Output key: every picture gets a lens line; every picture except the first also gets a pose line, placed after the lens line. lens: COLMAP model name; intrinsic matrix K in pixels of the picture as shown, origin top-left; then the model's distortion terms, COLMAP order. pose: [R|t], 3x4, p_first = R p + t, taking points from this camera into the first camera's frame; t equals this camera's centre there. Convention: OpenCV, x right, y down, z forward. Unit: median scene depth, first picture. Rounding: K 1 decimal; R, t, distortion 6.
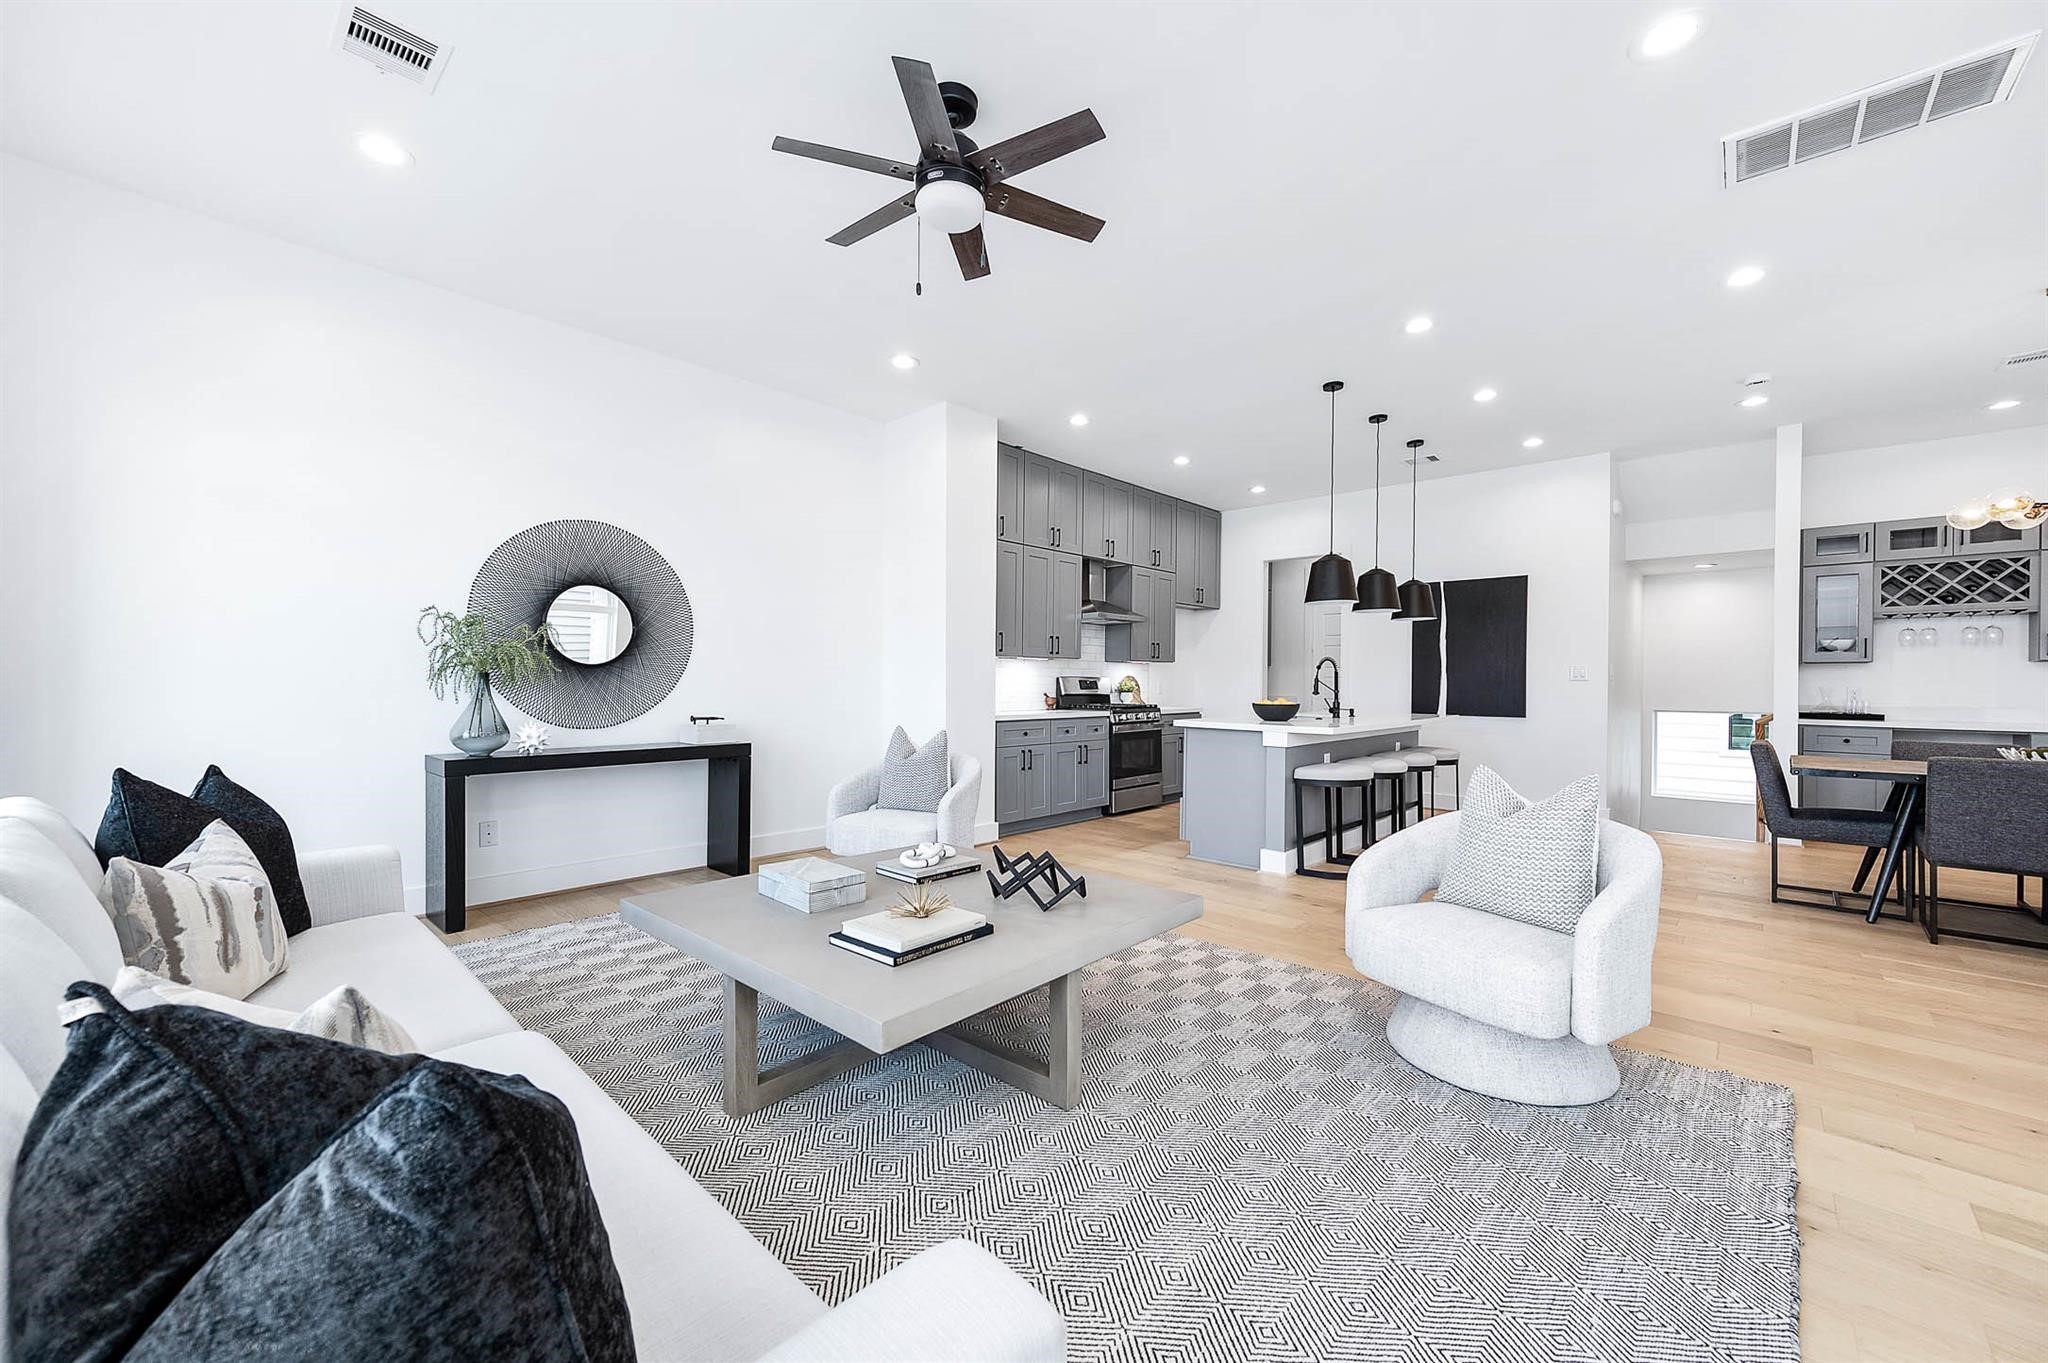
lens RADIAL K [[791.1, 0, 1028.2], [0, 791.1, 682.7], [0, 0, 1]] dist [0.000718, 0.000076]
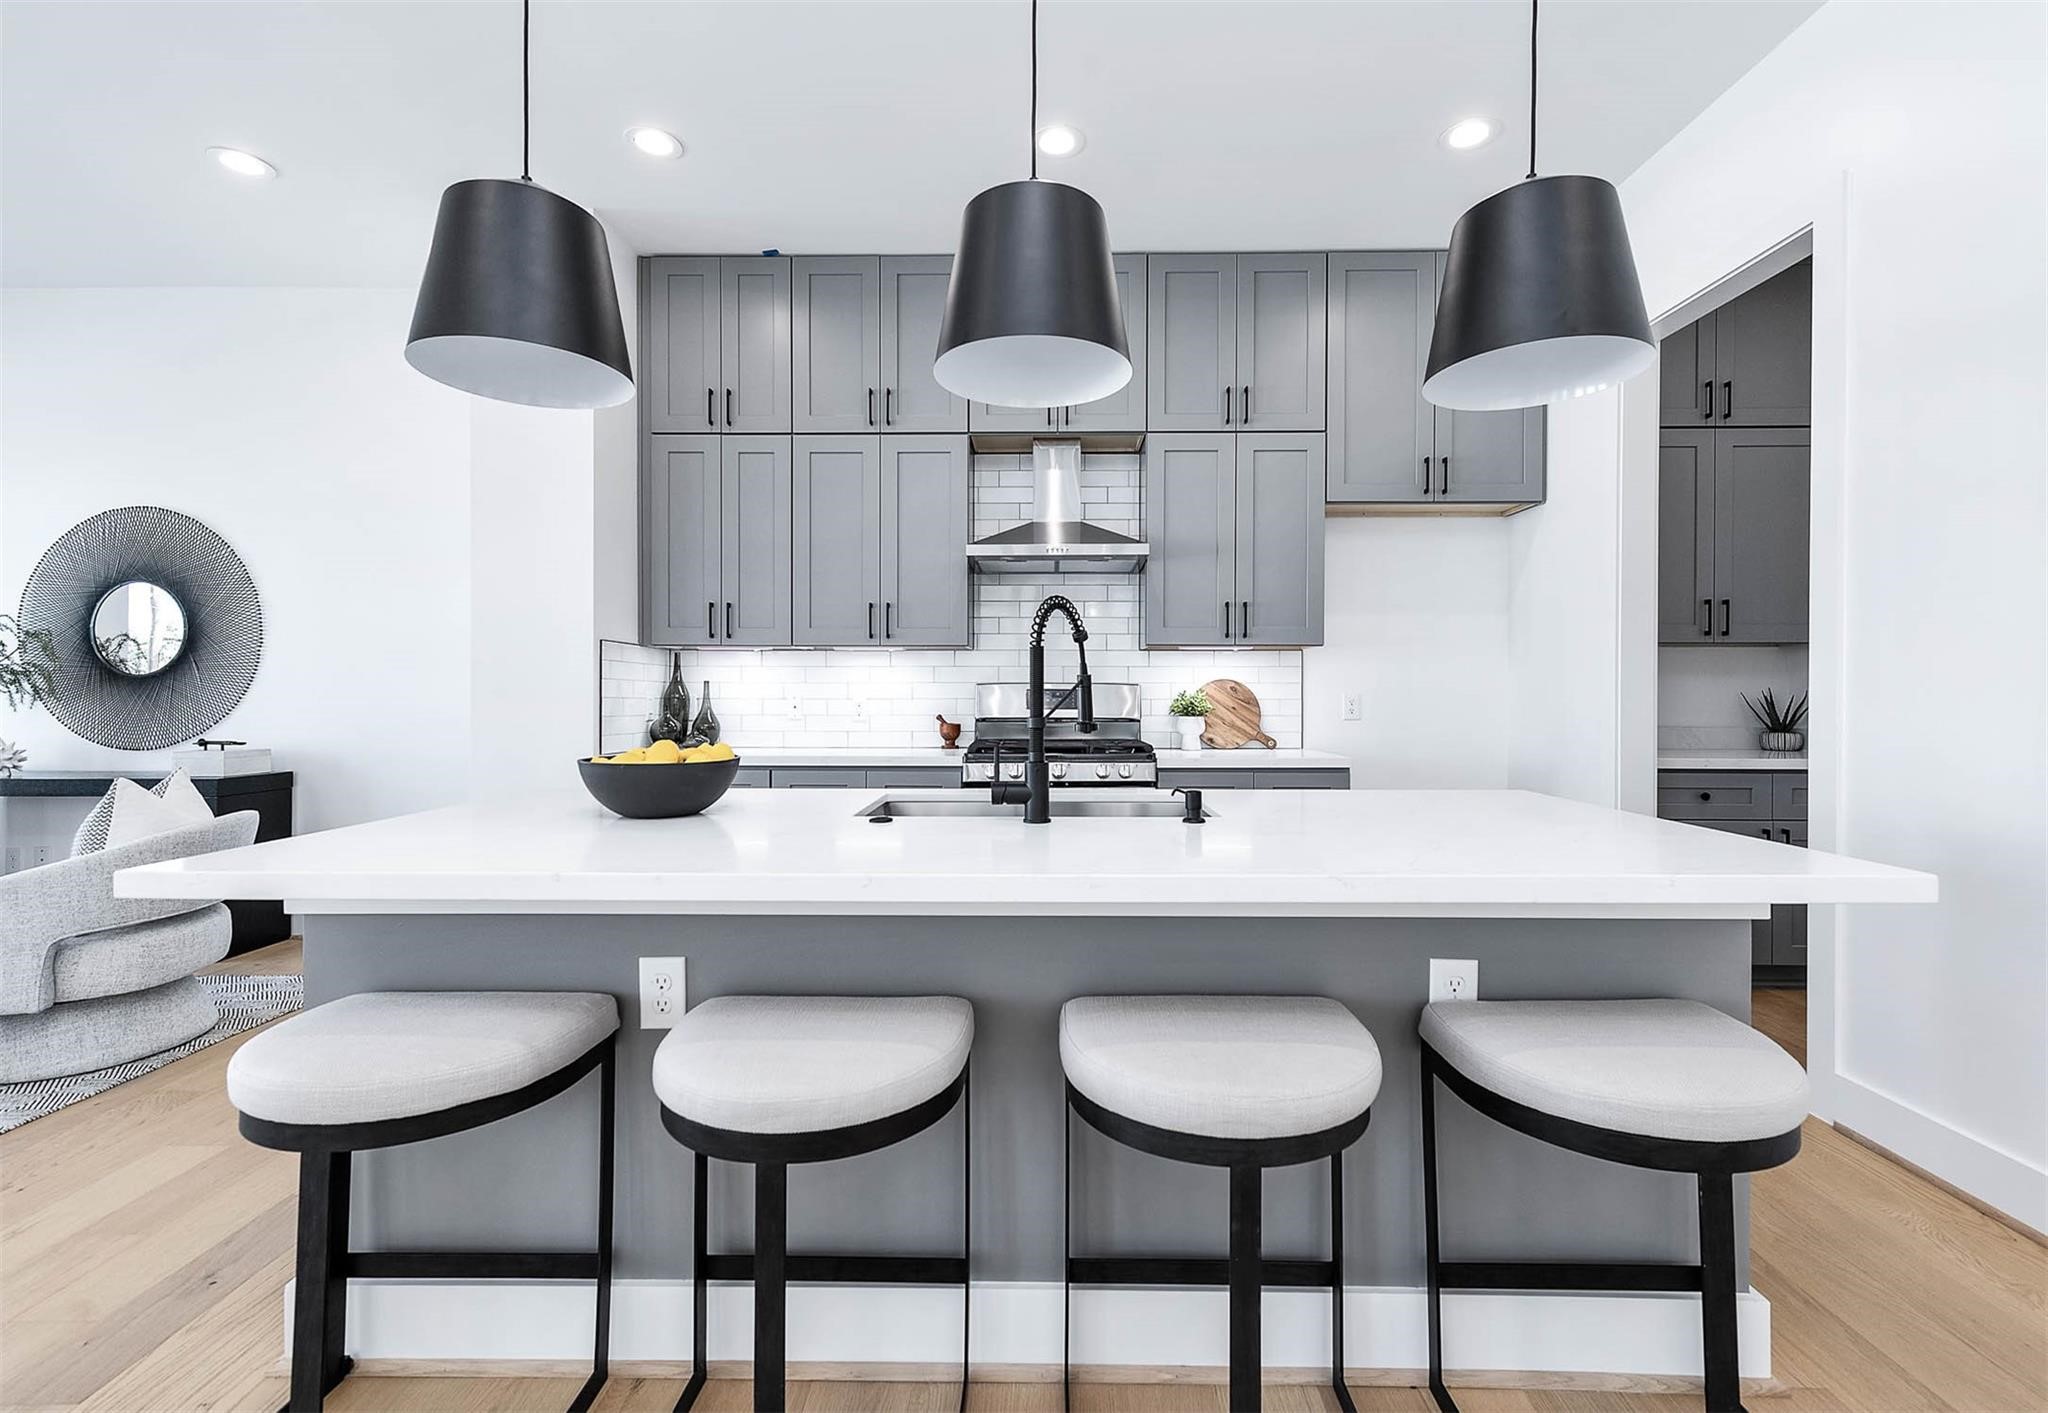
lens RADIAL K [[916.1, 0, 1026.9], [0, 916.1, 706.5], [0, 0, 1]] dist [0.000279, 0.000014]
pose [[0.668776, 0.002600, -0.743460, 0.596436], [0.001157, 0.999989, 0.004538, 0.005112], [0.743463, -0.003895, 0.668766, 0.762350]]
